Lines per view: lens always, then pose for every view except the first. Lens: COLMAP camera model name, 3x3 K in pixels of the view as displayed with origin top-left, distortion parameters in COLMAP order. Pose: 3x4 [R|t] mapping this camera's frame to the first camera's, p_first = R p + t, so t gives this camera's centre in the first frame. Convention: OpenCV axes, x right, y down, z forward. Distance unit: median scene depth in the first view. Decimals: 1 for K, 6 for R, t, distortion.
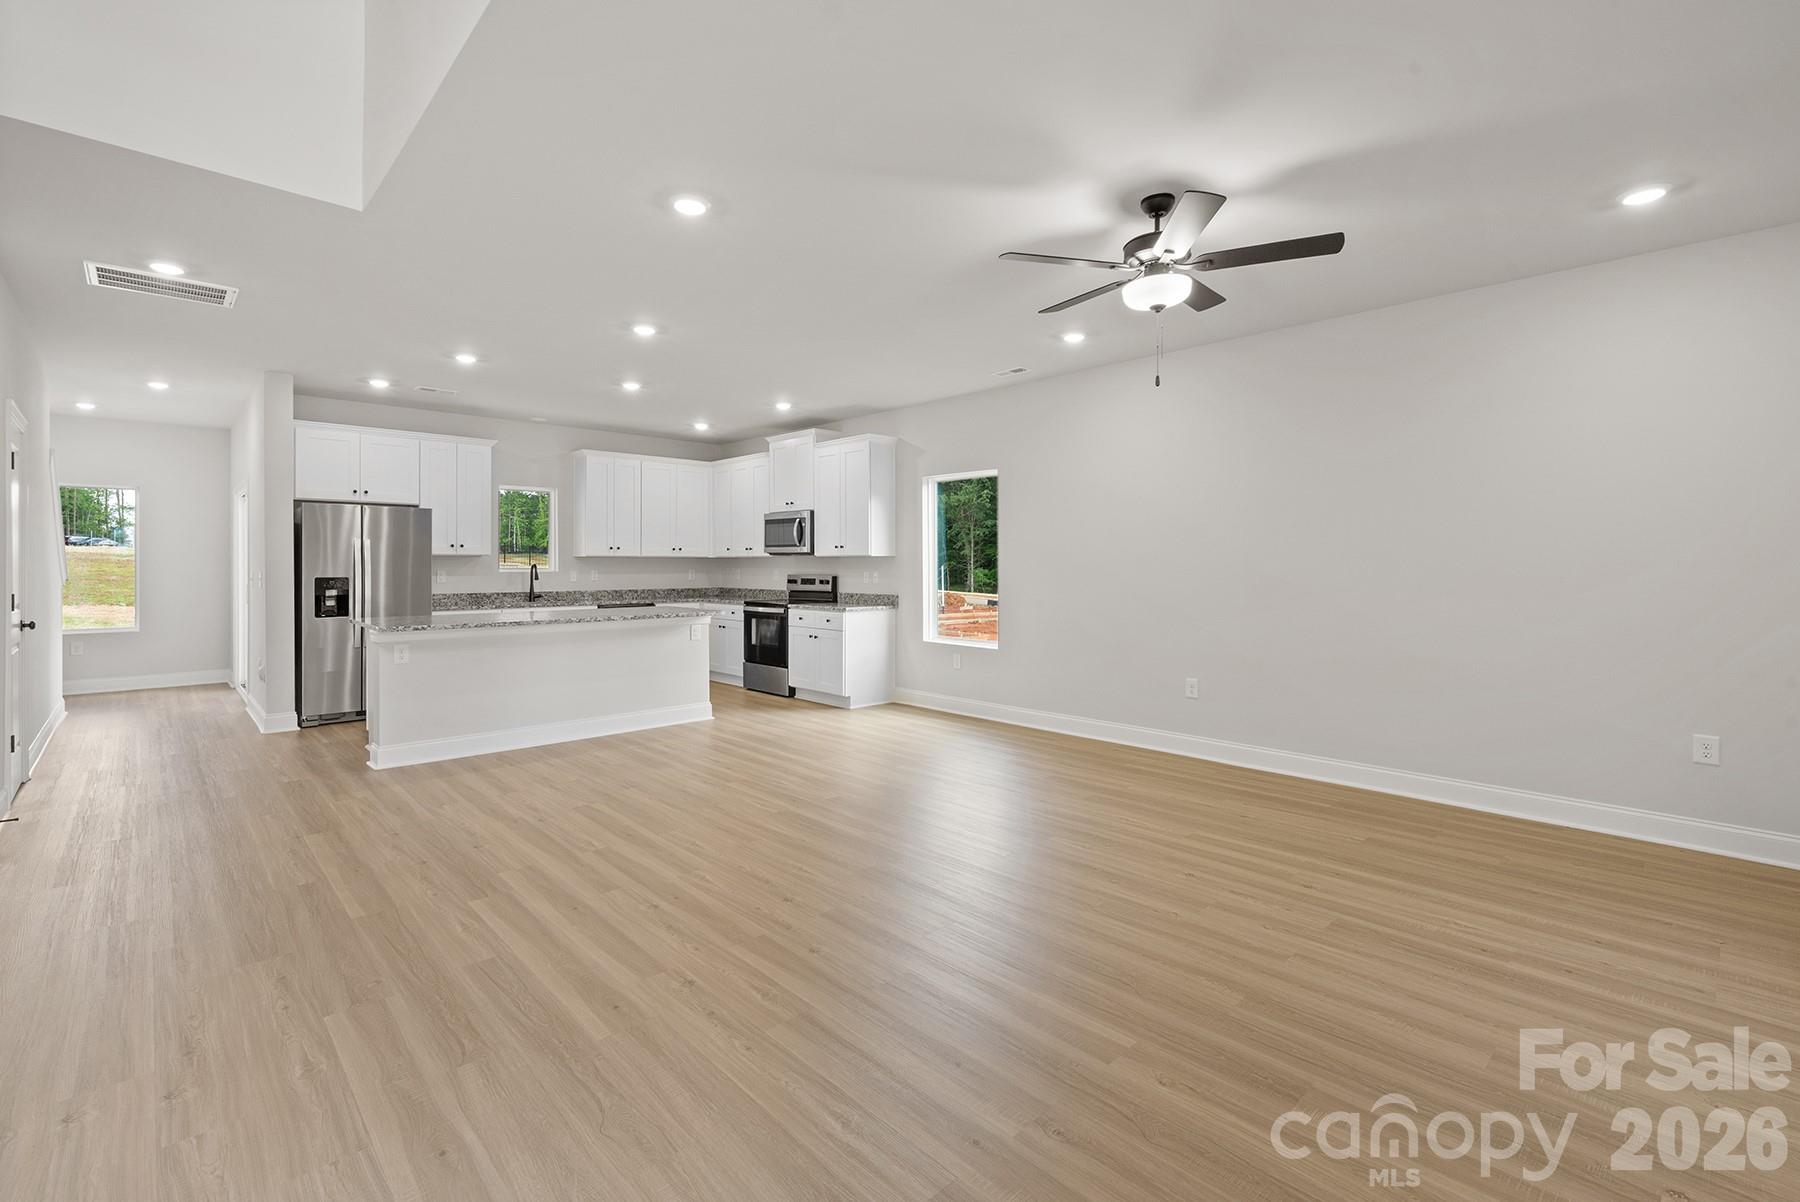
lens RADIAL K [[793.7, 0, 900.6], [0, 793.7, 565.4], [0, 0, 1]] dist [-0.001178, -0.000007]
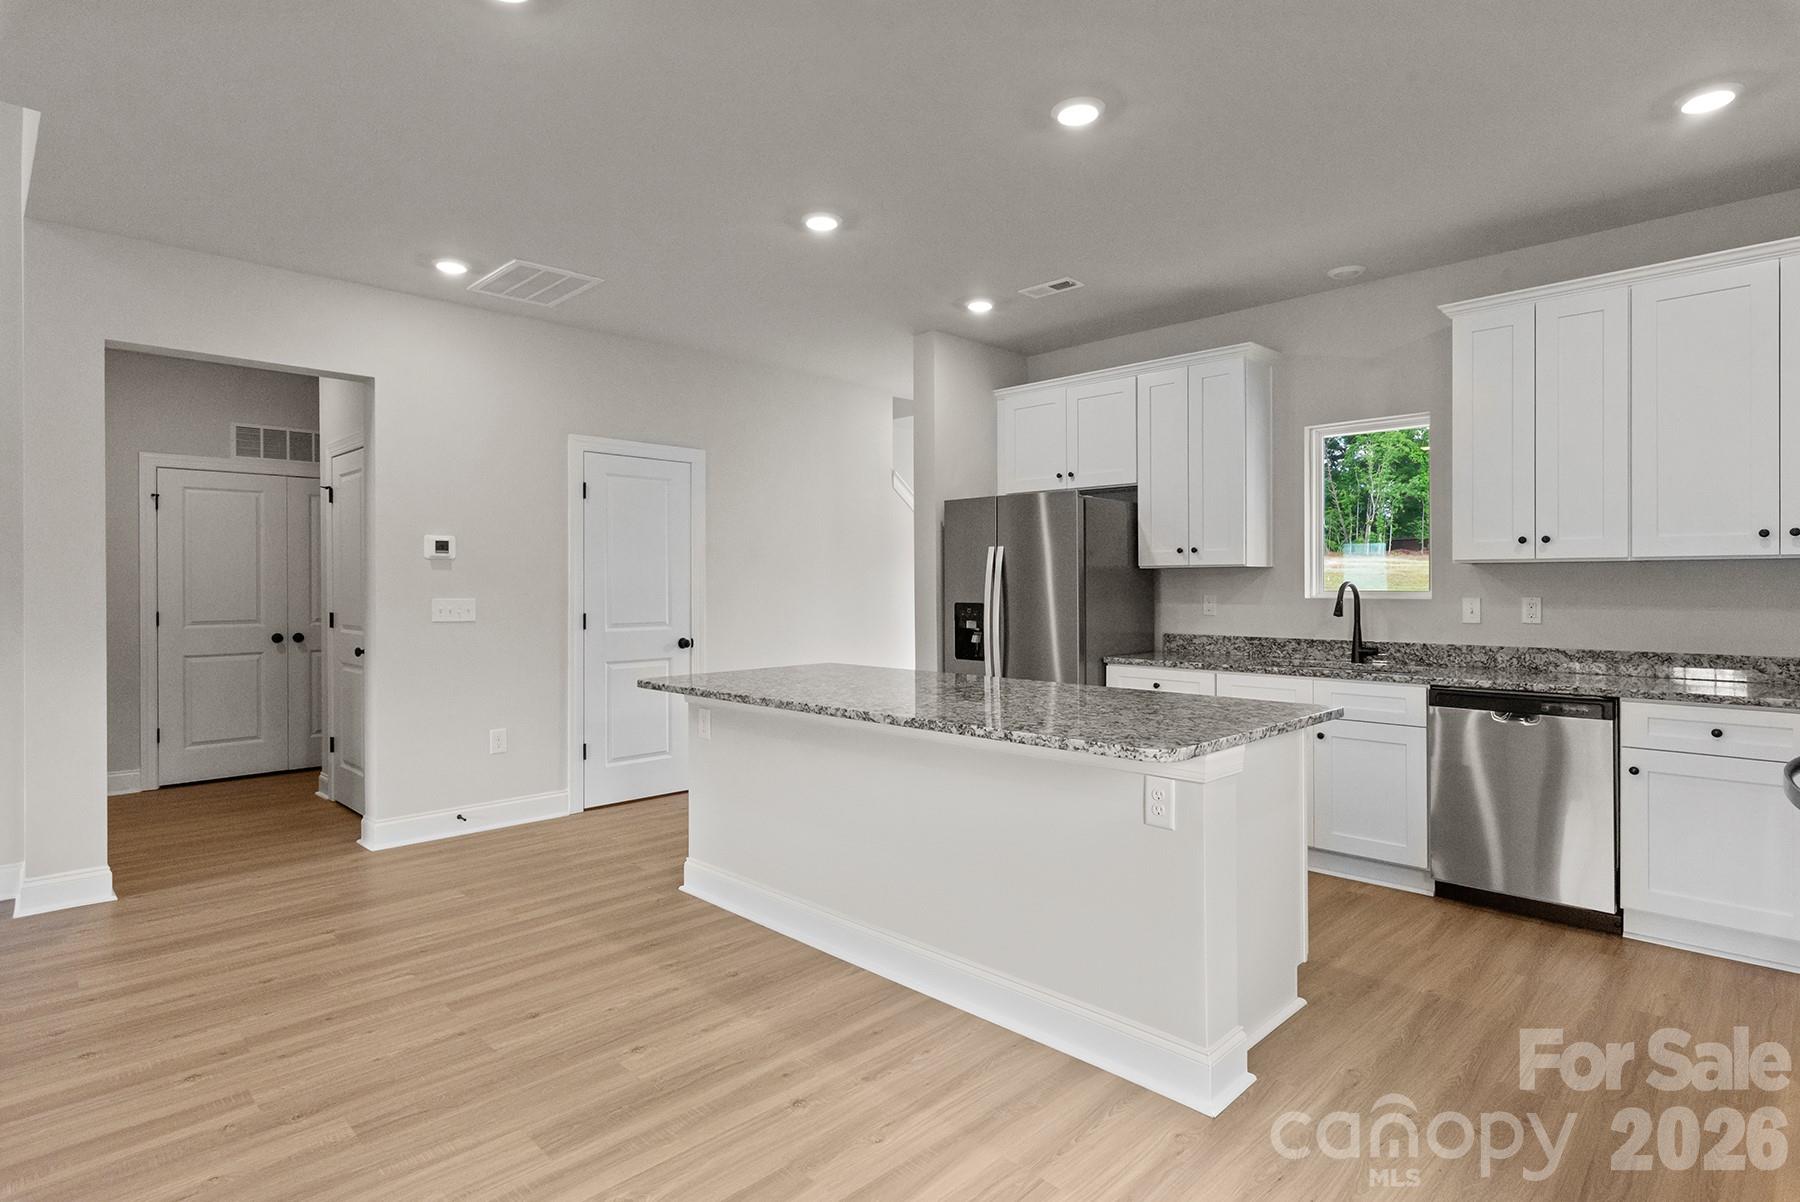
lens RADIAL K [[933.9, 0, 900.1], [0, 933.9, 598.8], [0, 0, 1]] dist [-0.004136, -0.000278]
pose [[0.029427, 0.013119, -0.999481, 0.084082], [0.001820, 0.999912, 0.013178, 0.000339], [0.999565, -0.002207, 0.029401, 0.732656]]
